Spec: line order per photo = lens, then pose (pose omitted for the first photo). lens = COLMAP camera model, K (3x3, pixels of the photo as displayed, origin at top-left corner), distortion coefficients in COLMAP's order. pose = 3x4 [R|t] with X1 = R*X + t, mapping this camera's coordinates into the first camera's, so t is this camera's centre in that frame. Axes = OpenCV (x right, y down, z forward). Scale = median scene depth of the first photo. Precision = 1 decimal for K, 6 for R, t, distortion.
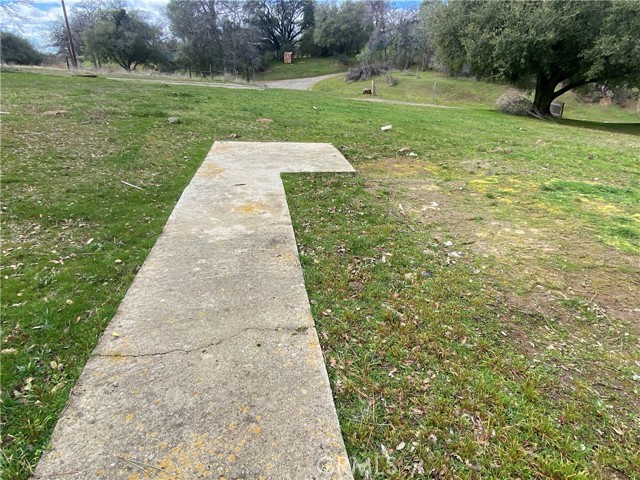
lens RADIAL K [[402.3, 0, 322.6], [0, 402.3, 231.5], [0, 0, 1]] dist [0.086592, -0.094327]
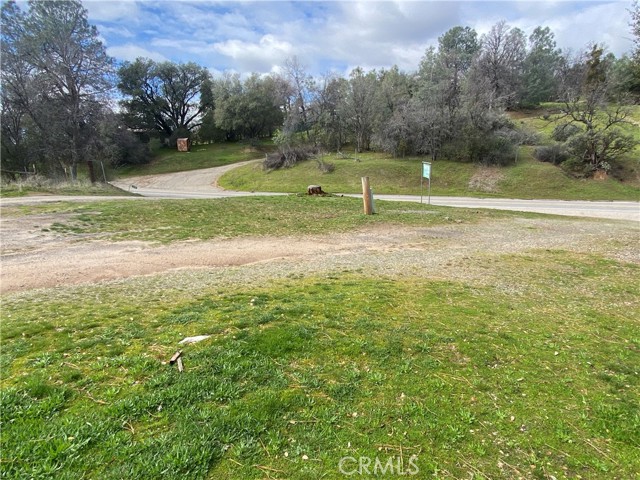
lens RADIAL K [[402.3, 0, 322.6], [0, 402.3, 231.5], [0, 0, 1]] dist [0.086592, -0.094327]
pose [[0.974517, -0.094346, 0.203509, 0.001056], [0.131076, 0.975747, -0.175317, -0.101130], [-0.182033, 0.197525, 0.963249, 0.252591]]
